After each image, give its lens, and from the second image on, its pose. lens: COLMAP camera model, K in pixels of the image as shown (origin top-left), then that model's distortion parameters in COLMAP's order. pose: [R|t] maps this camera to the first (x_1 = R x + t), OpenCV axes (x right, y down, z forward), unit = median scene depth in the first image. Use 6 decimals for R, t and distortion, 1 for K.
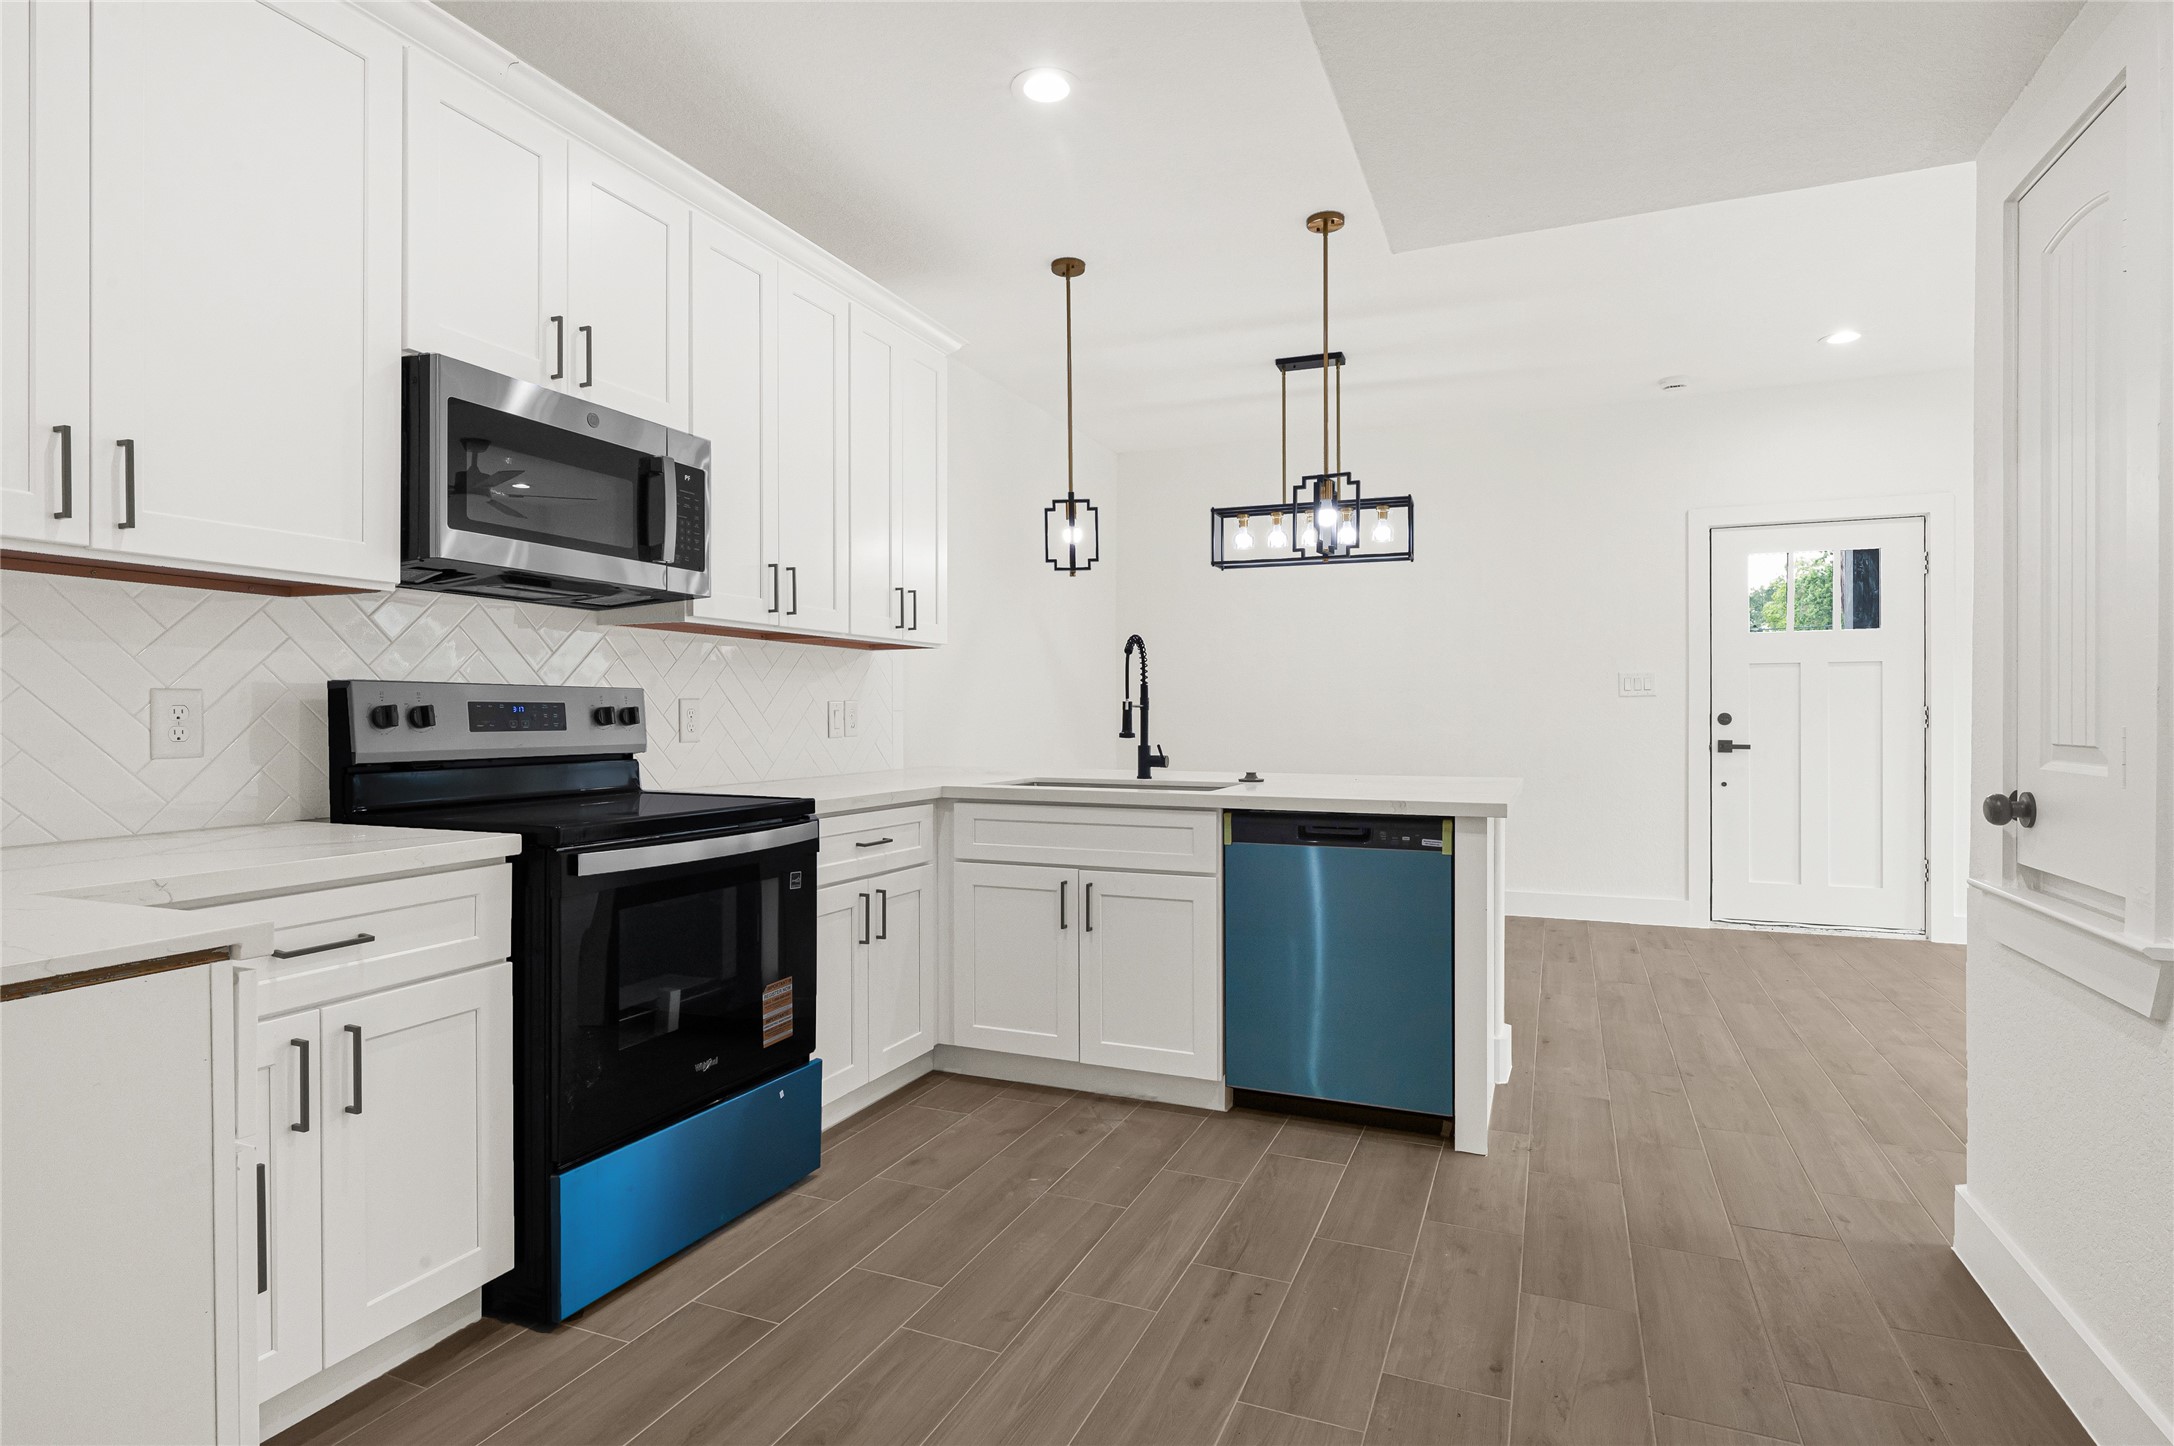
lens RADIAL K [[1094.7, 0, 1103.2], [0, 1094.7, 716.8], [0, 0, 1]] dist [-0.004146, -0.000668]
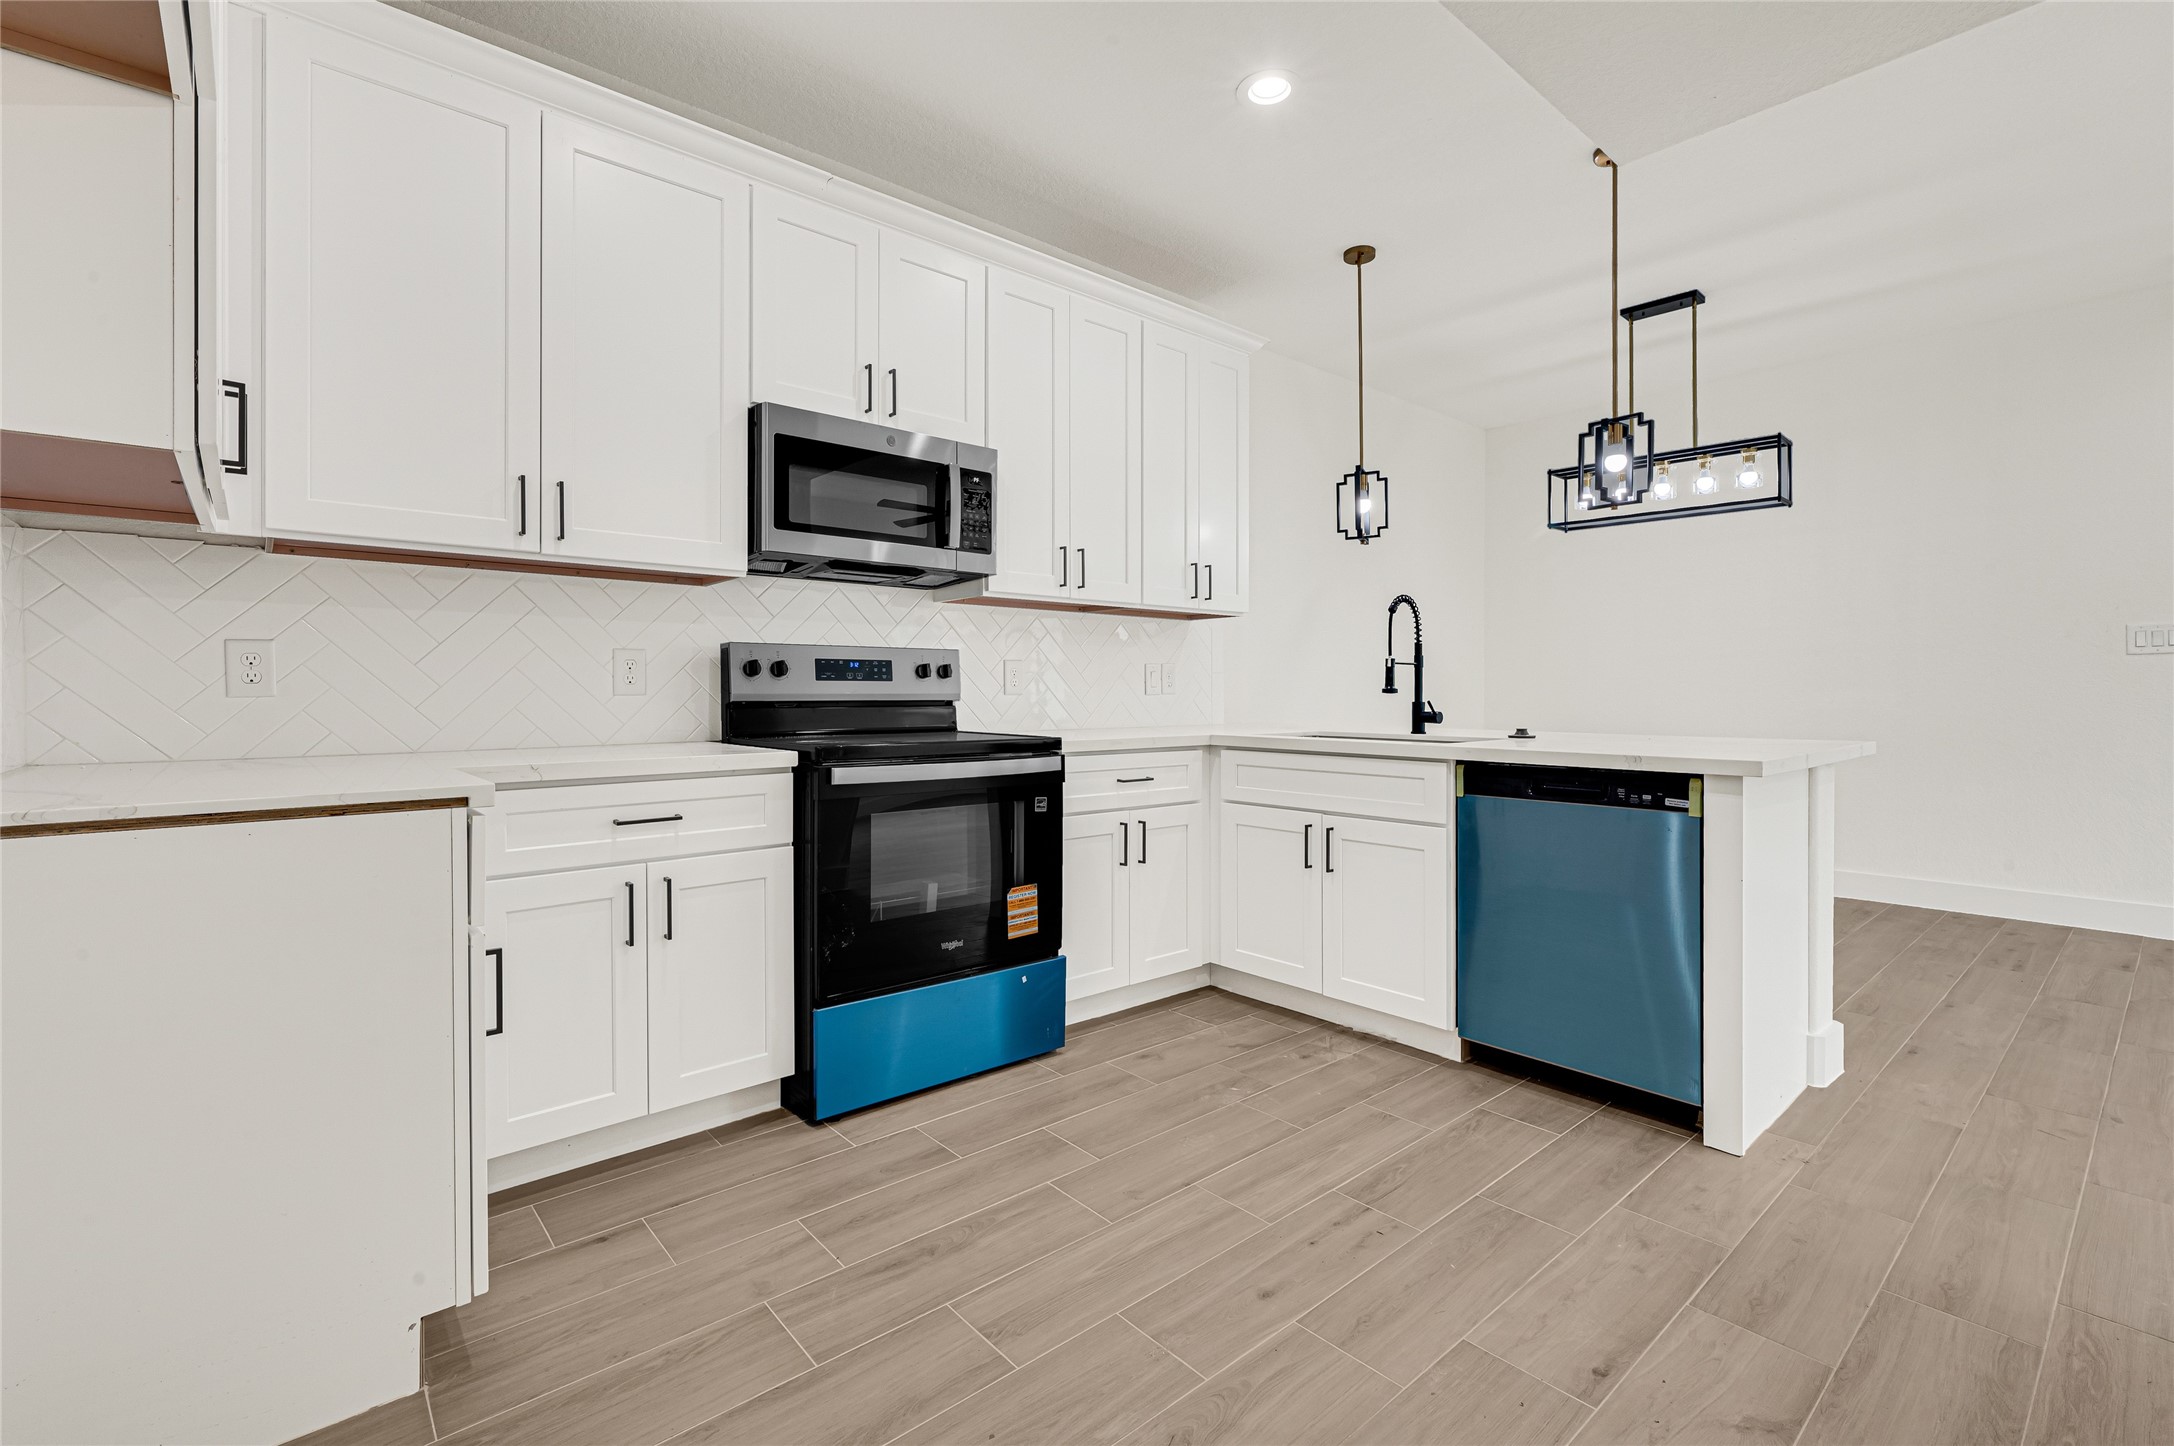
lens RADIAL K [[958.2, 0, 1111.4], [0, 958.2, 694.6], [0, 0, 1]] dist [-0.000643, -0.000424]
pose [[0.899752, 0.001225, -0.436399, 0.240659], [-0.001149, 0.999999, 0.000438, 0.026911], [0.436400, 0.000107, 0.899753, 0.080390]]
